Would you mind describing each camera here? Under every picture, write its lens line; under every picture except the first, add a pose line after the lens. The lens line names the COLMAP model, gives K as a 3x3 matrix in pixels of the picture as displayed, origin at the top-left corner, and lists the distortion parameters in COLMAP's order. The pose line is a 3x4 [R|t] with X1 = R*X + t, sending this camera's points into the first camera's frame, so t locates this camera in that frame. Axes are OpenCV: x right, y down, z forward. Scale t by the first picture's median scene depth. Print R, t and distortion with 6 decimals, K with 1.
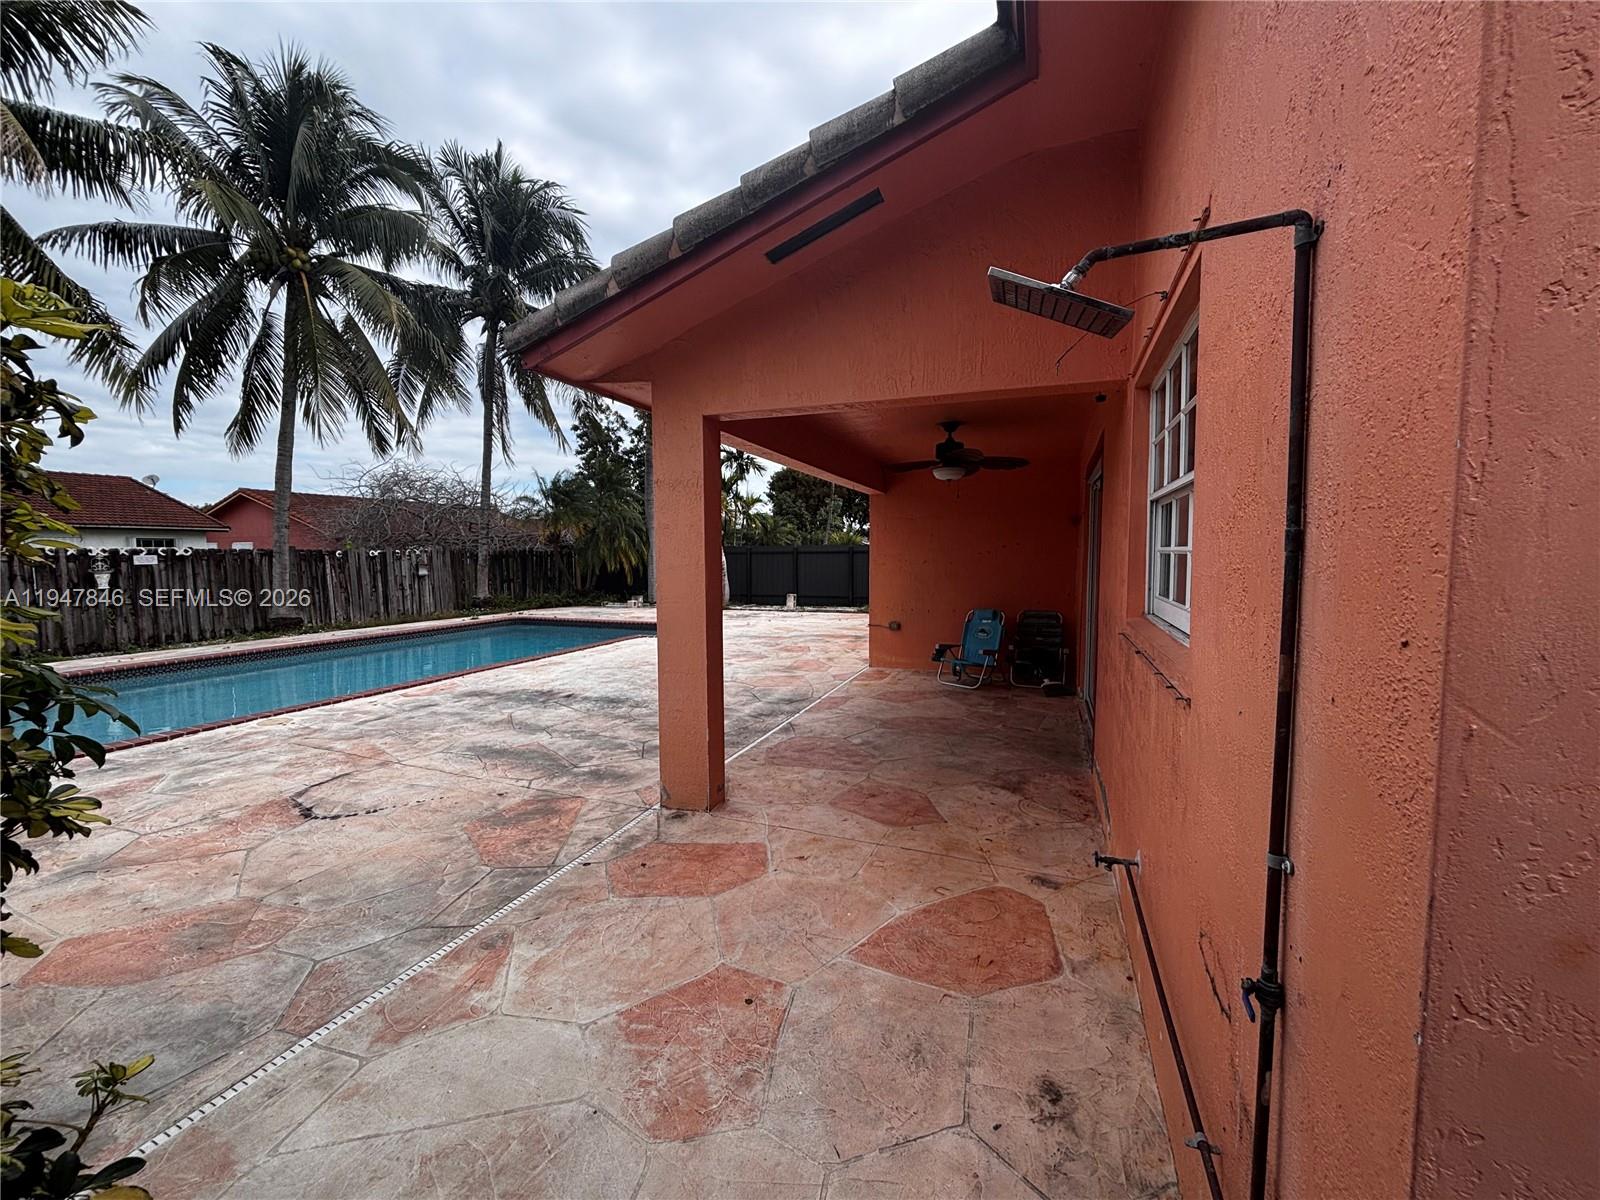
lens RADIAL K [[633.0, 0, 797.8], [0, 633.0, 599.1], [0, 0, 1]] dist [-0.008781, 0.002699]
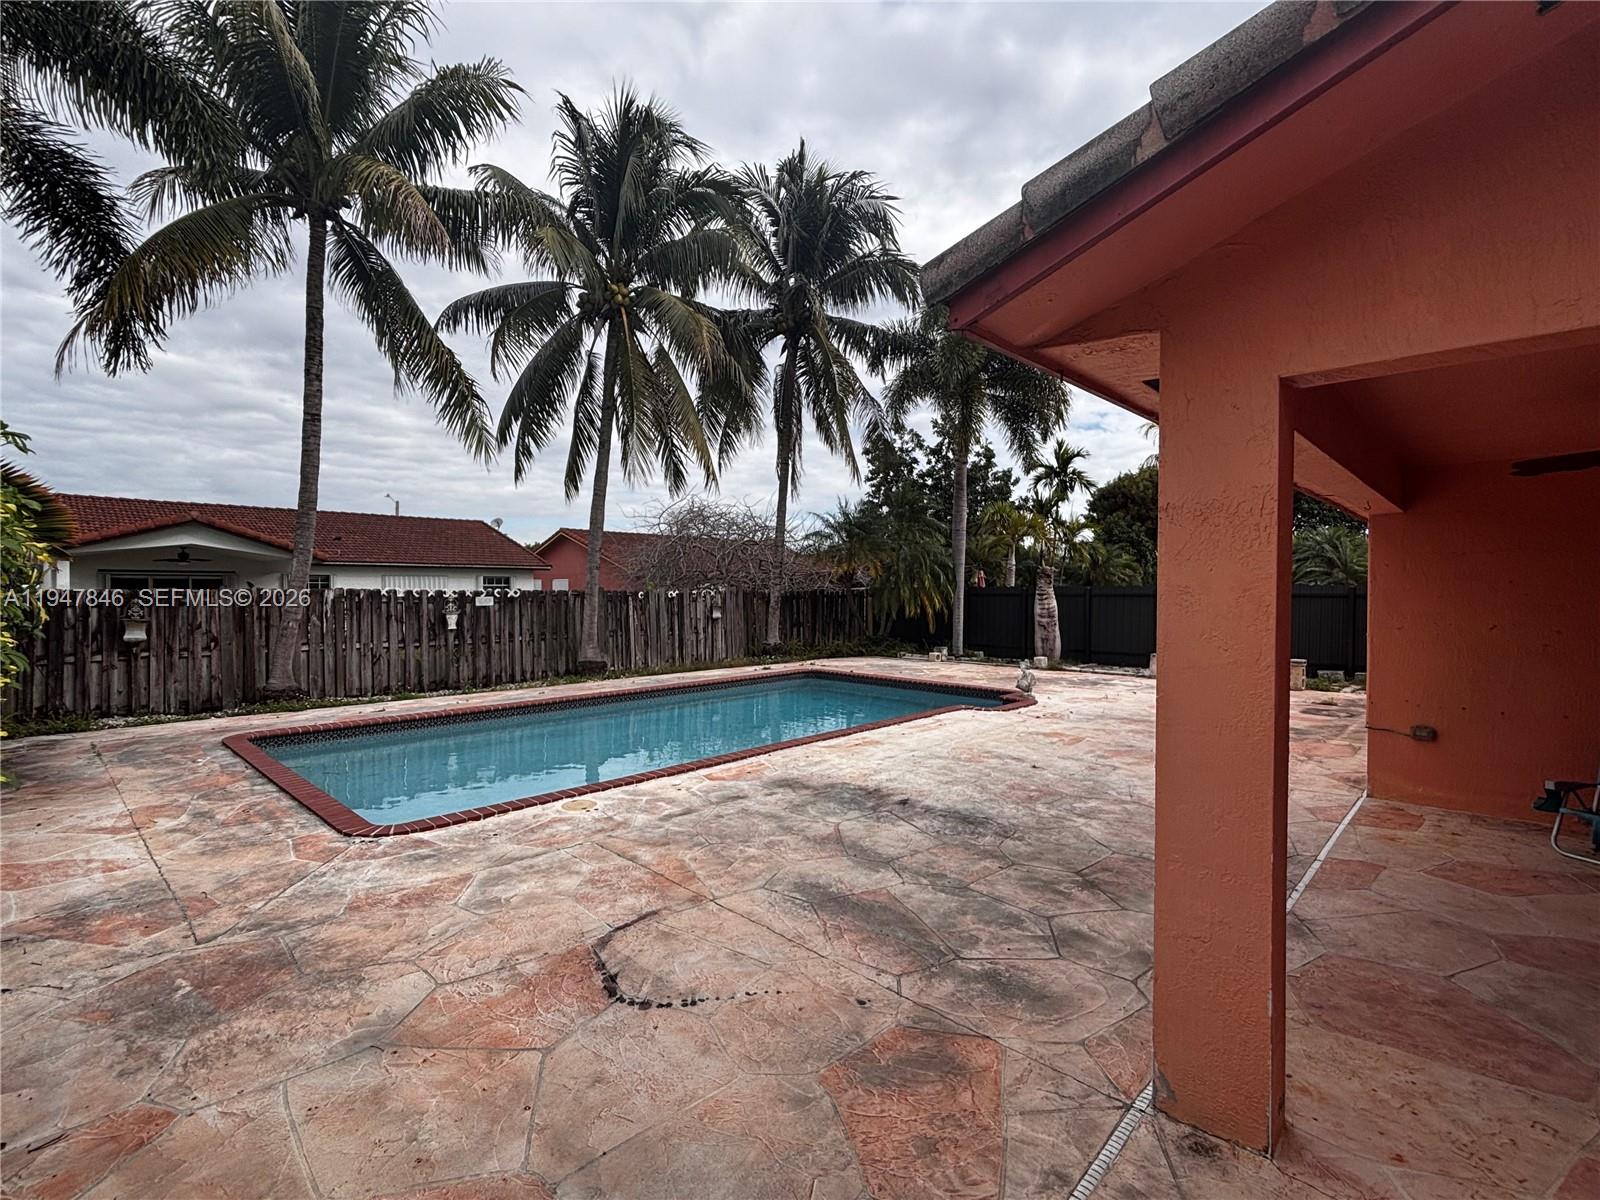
lens RADIAL K [[736.8, 0, 807.9], [0, 736.8, 601.3], [0, 0, 1]] dist [-0.000180, -0.000803]
pose [[0.922091, 0.011798, -0.386794, -0.083305], [-0.033435, 0.998226, -0.049260, -0.020664], [0.385527, 0.058355, 0.920849, 0.094435]]
